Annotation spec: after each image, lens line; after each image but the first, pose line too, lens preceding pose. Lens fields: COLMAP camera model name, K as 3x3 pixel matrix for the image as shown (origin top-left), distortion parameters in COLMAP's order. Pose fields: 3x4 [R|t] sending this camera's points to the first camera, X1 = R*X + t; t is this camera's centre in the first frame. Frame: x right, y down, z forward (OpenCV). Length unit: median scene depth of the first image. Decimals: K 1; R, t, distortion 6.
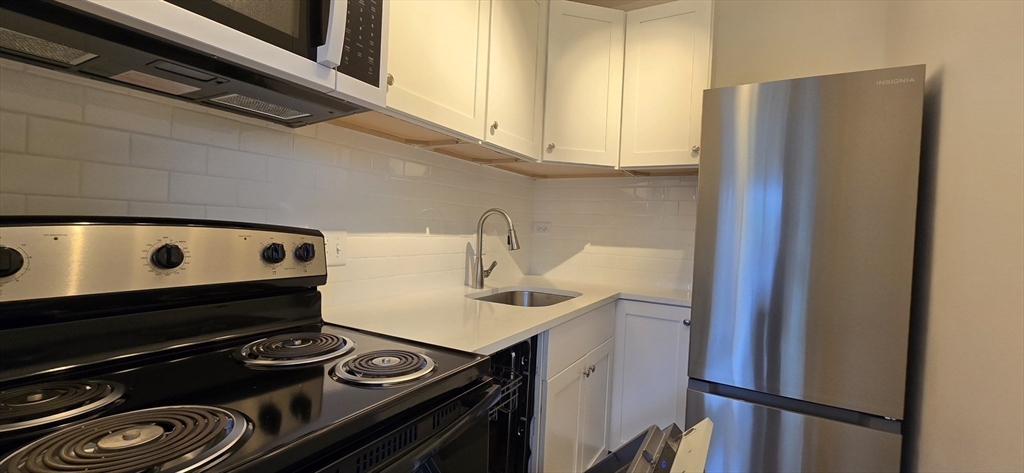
lens RADIAL K [[422.4, 0, 503.5], [0, 422.4, 235.2], [0, 0, 1]] dist [-0.000838, -0.000069]
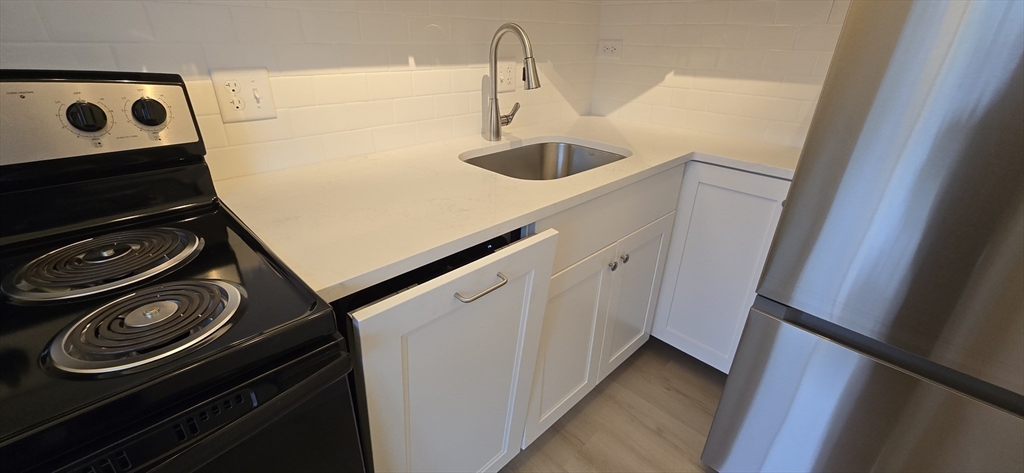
lens RADIAL K [[422.4, 0, 503.5], [0, 422.4, 235.2], [0, 0, 1]] dist [-0.000838, -0.000069]
pose [[0.965686, 0.088209, -0.244275, 0.161112], [0.018160, 0.915319, 0.402319, -0.024070], [0.259078, -0.392950, 0.882309, 0.264517]]
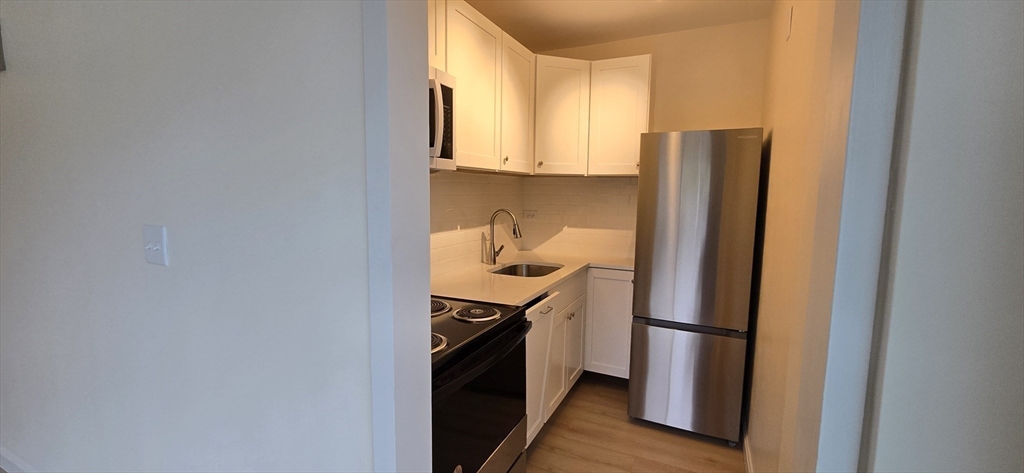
lens RADIAL K [[422.4, 0, 503.5], [0, 422.4, 235.2], [0, 0, 1]] dist [-0.000838, -0.000069]
pose [[0.996695, -0.039612, 0.070928, -0.120026], [0.033070, 0.995288, 0.091146, -0.103081], [-0.074205, -0.088499, 0.993308, -0.417226]]
